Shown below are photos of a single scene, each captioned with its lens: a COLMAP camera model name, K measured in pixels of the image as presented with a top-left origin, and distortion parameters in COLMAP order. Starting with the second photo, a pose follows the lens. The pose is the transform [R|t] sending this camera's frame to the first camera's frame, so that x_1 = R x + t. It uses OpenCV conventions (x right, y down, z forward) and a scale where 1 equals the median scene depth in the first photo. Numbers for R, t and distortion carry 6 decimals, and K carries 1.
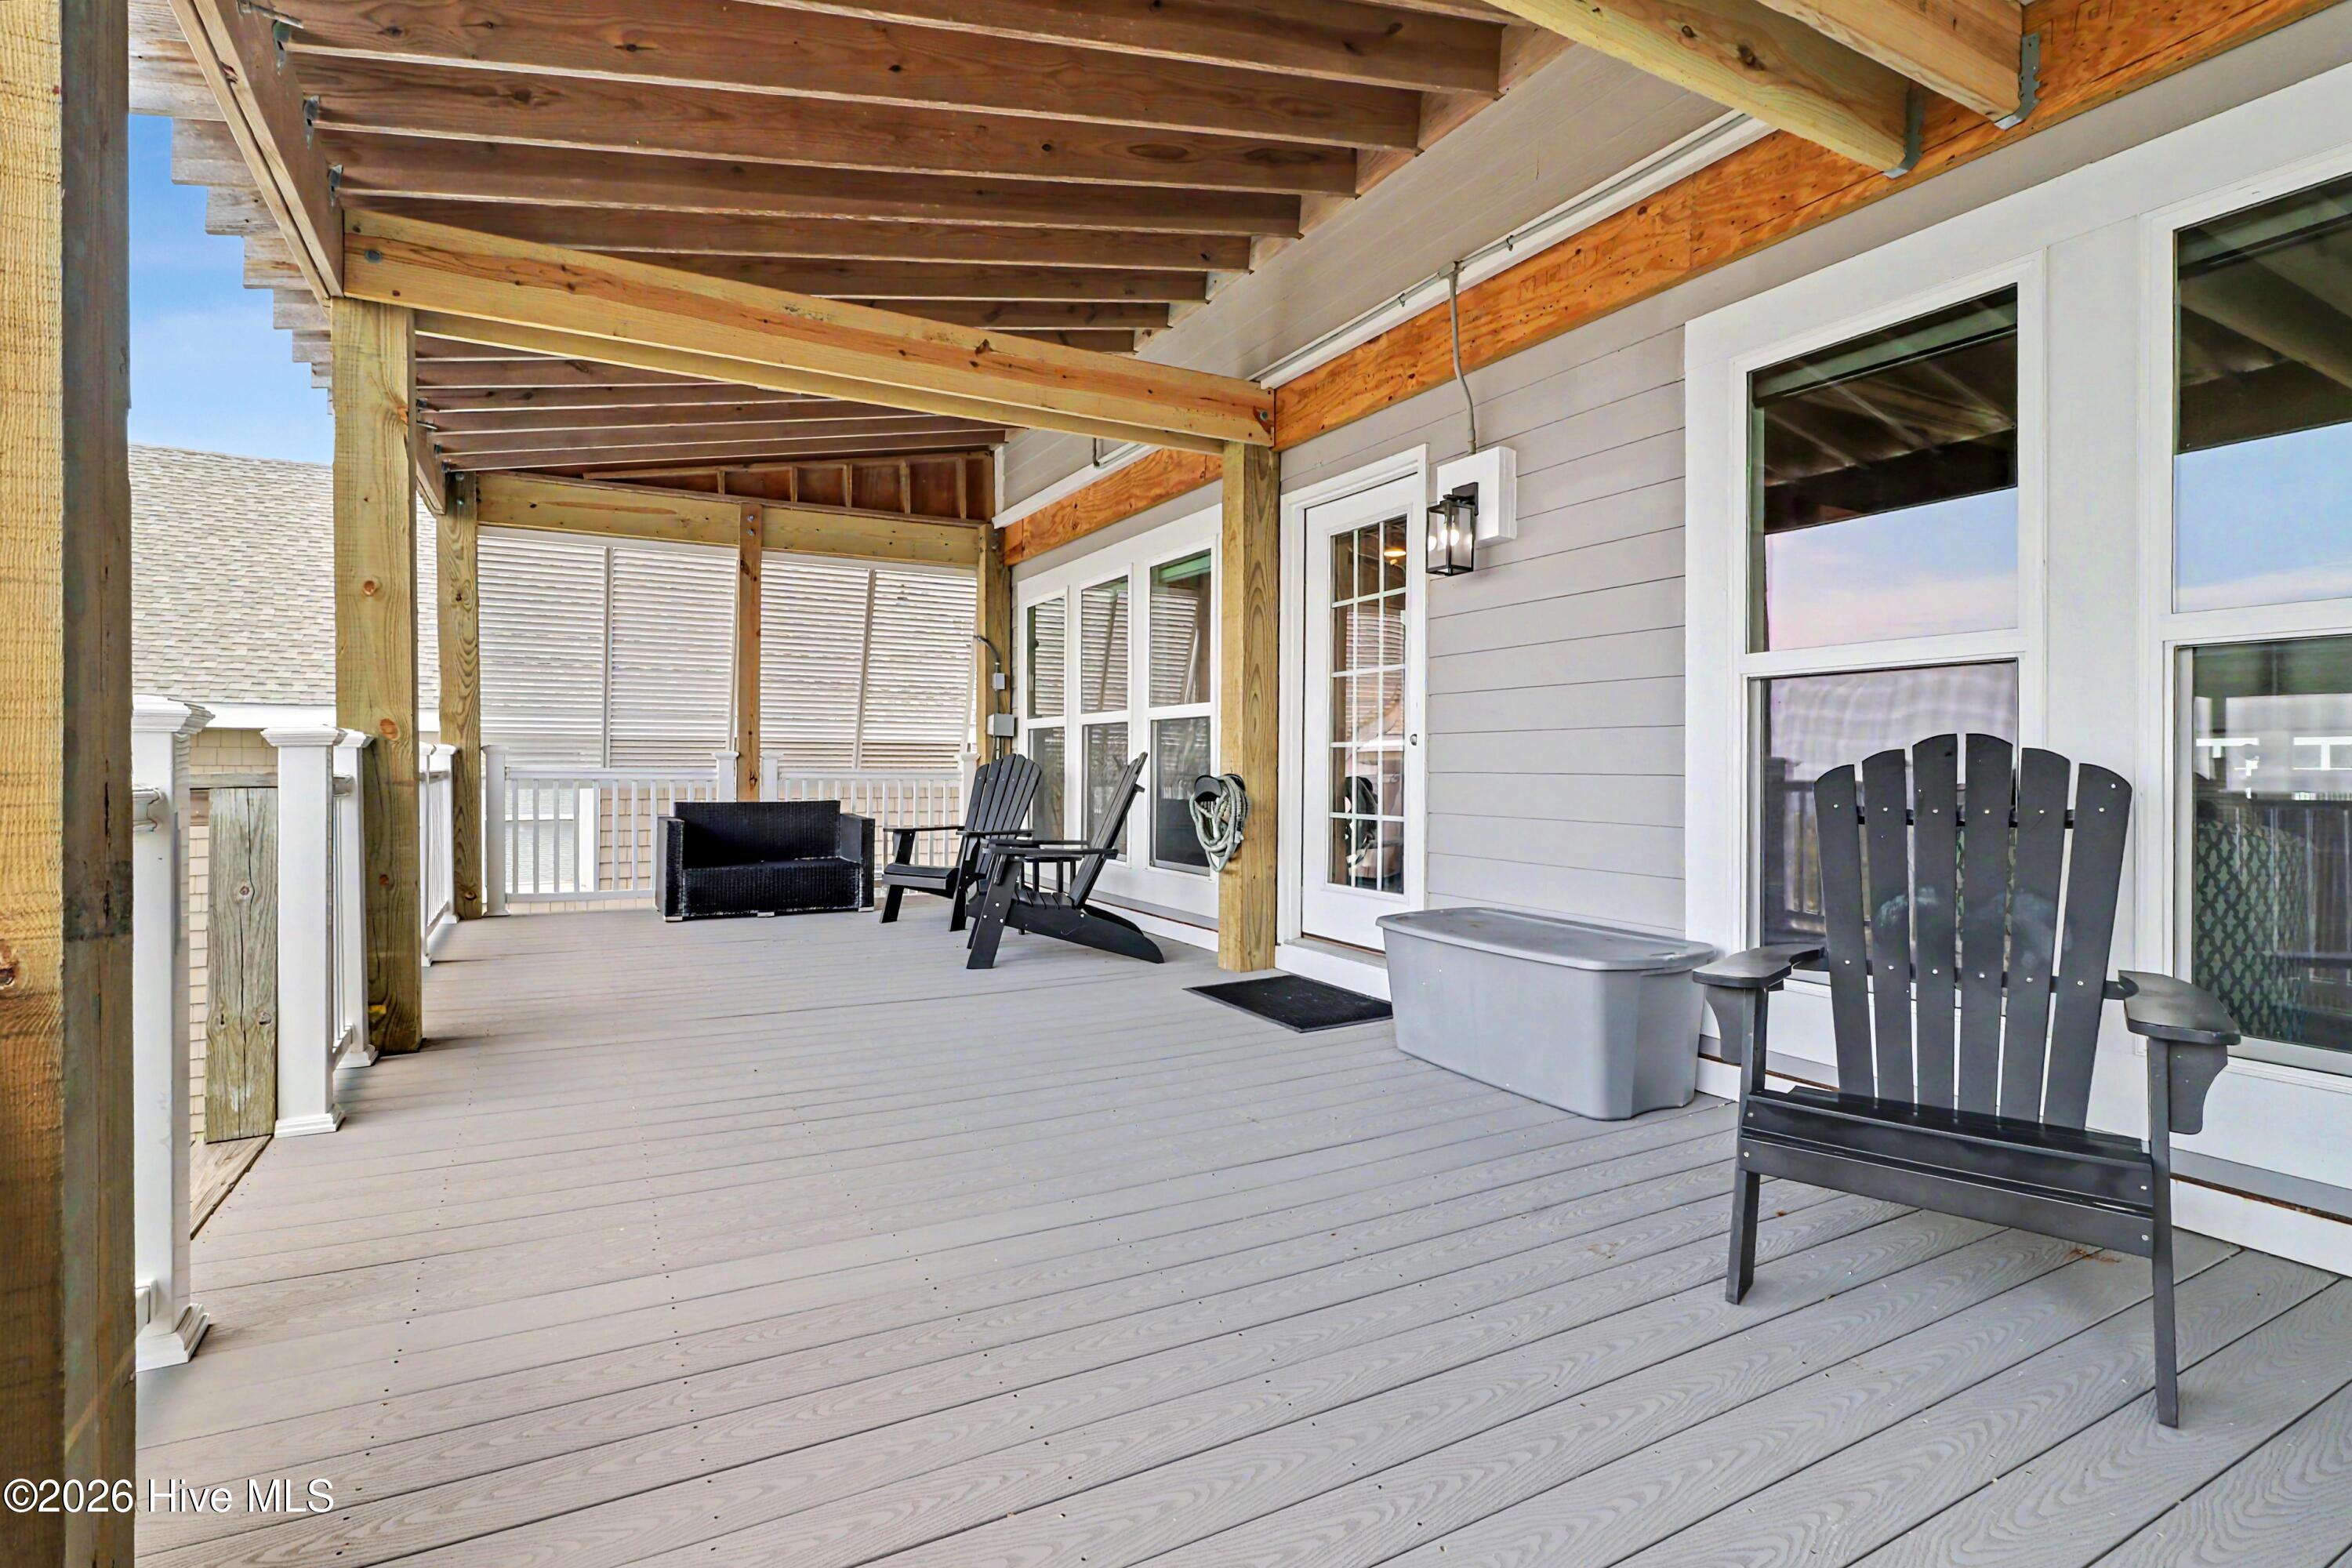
lens RADIAL K [[1109.4, 0, 1165.6], [0, 1109.4, 749.0], [0, 0, 1]] dist [0.000612, 0.000243]
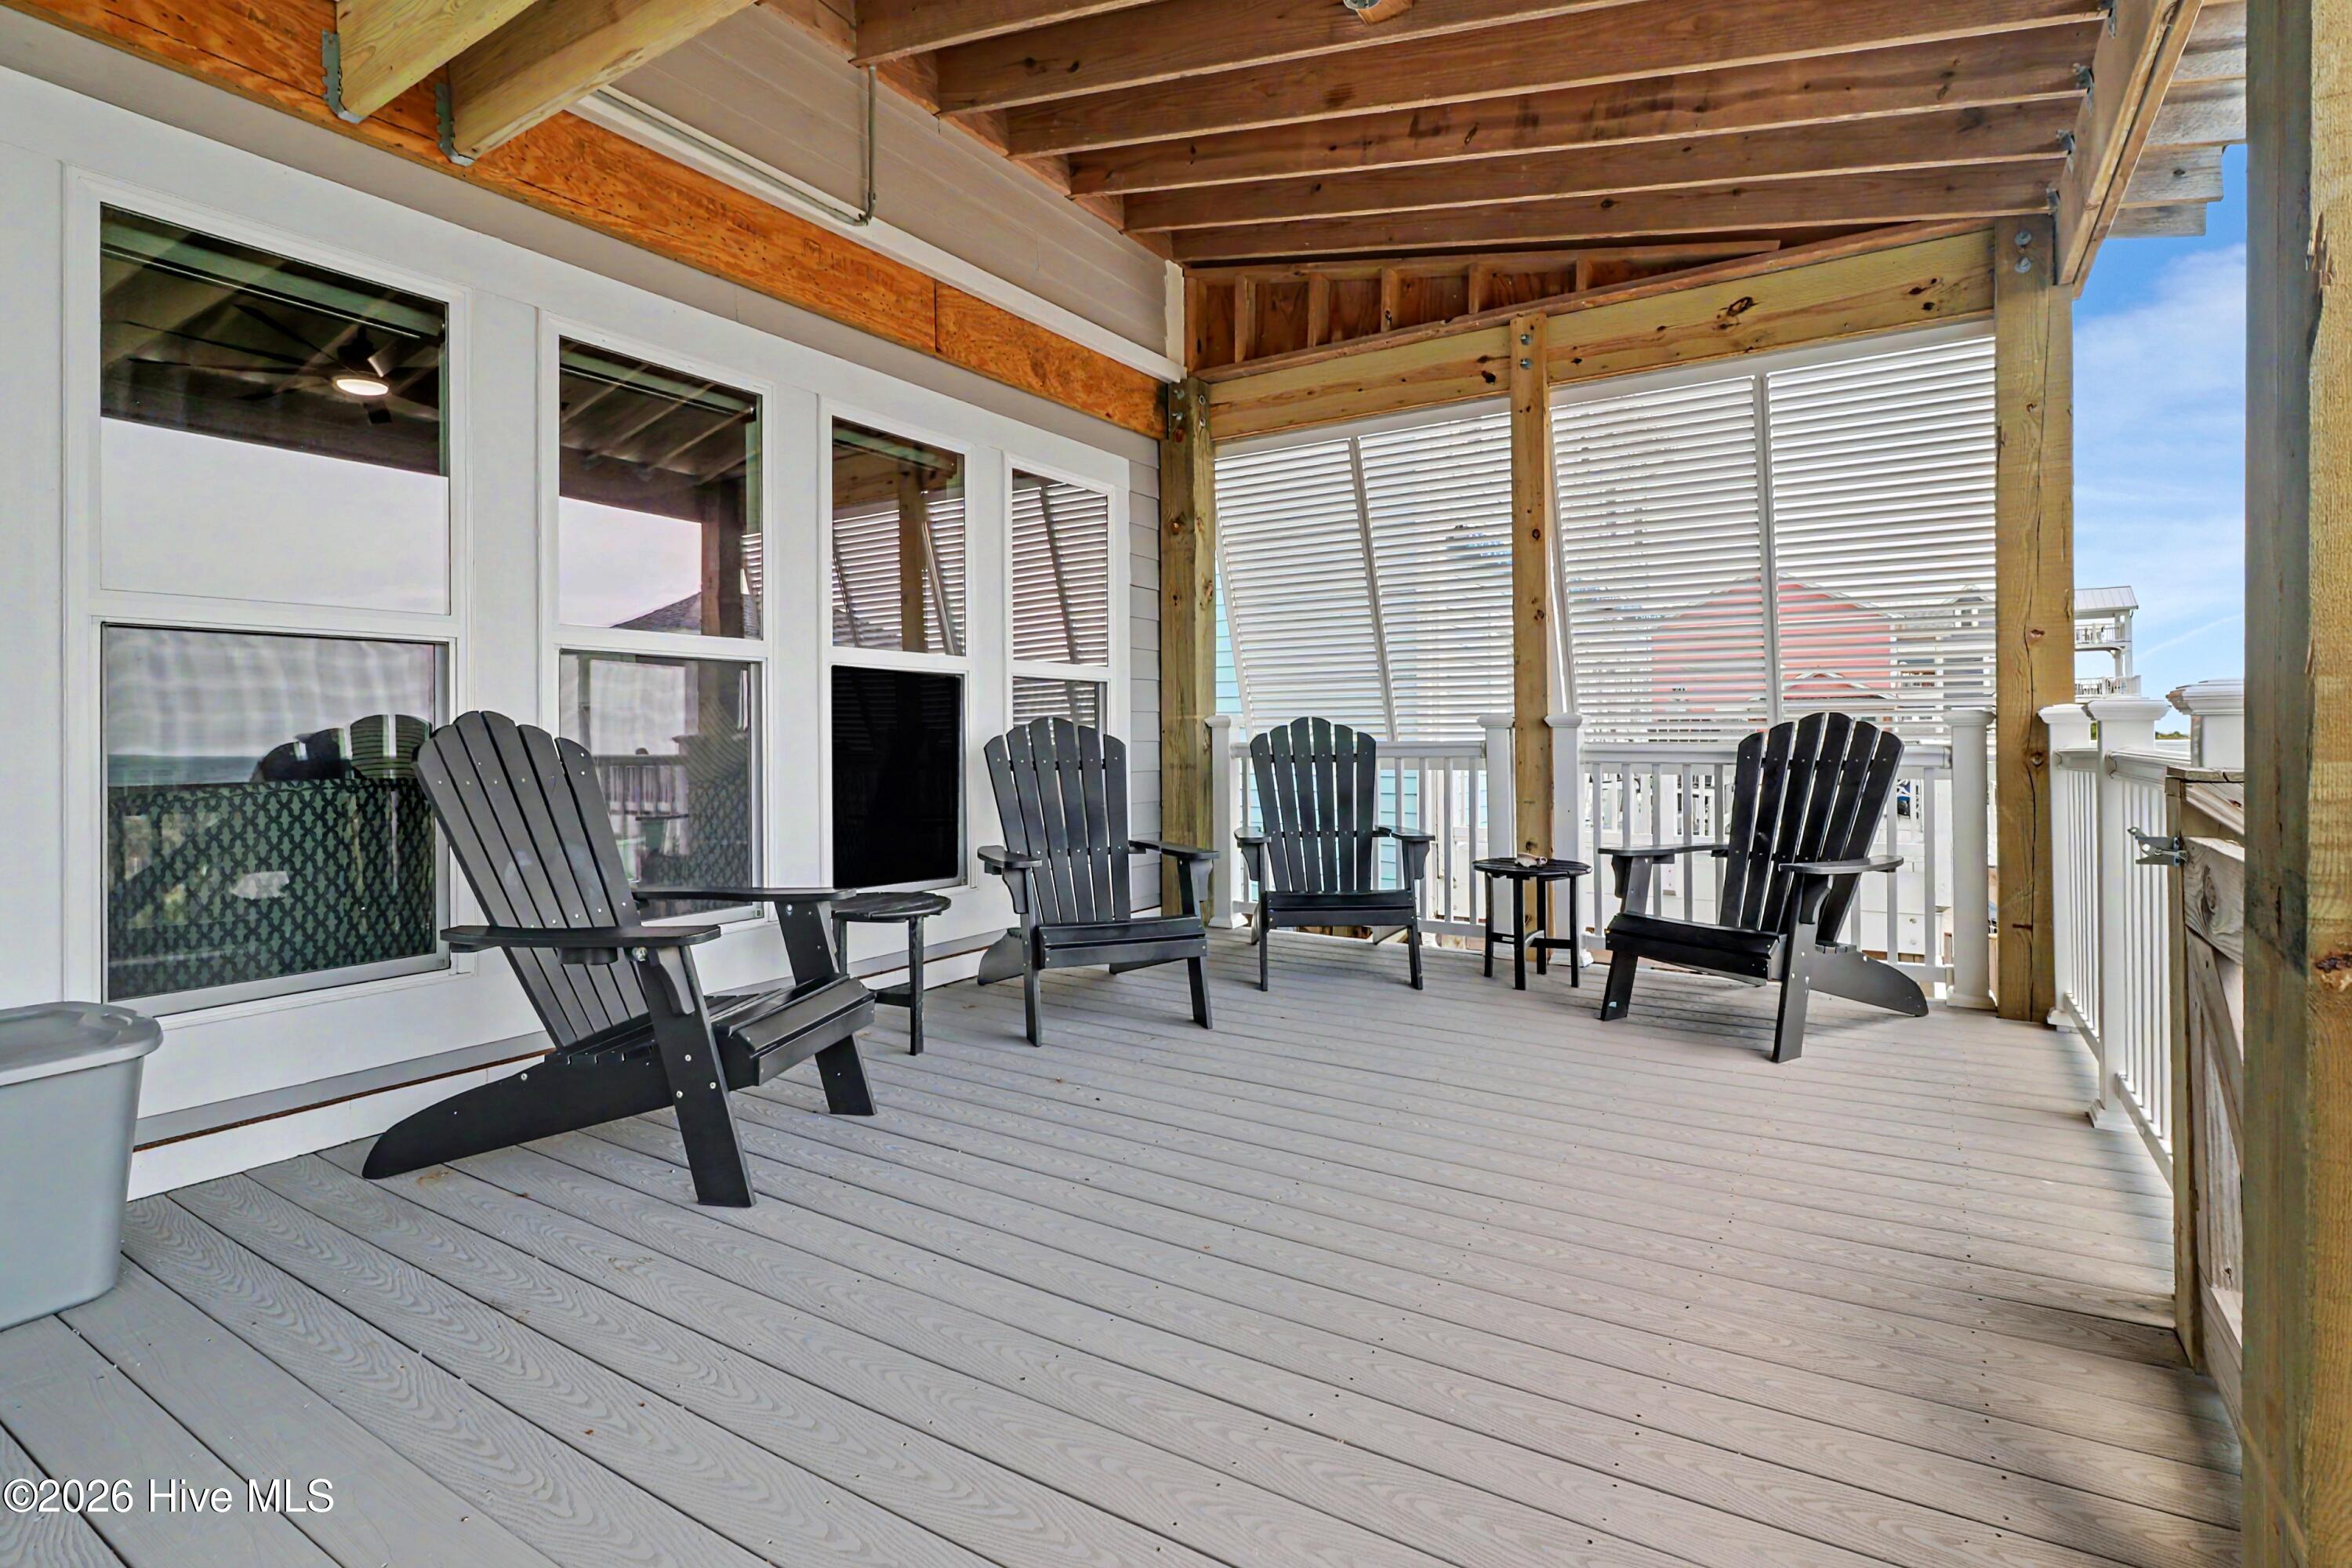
lens RADIAL K [[1109.4, 0, 1165.6], [0, 1109.4, 749.0], [0, 0, 1]] dist [0.000612, 0.000243]
pose [[-0.494886, -0.005124, 0.868943, -0.693351], [-0.002297, 0.999987, 0.004588, 0.020433], [-0.868955, 0.000275, -0.494891, 1.186310]]
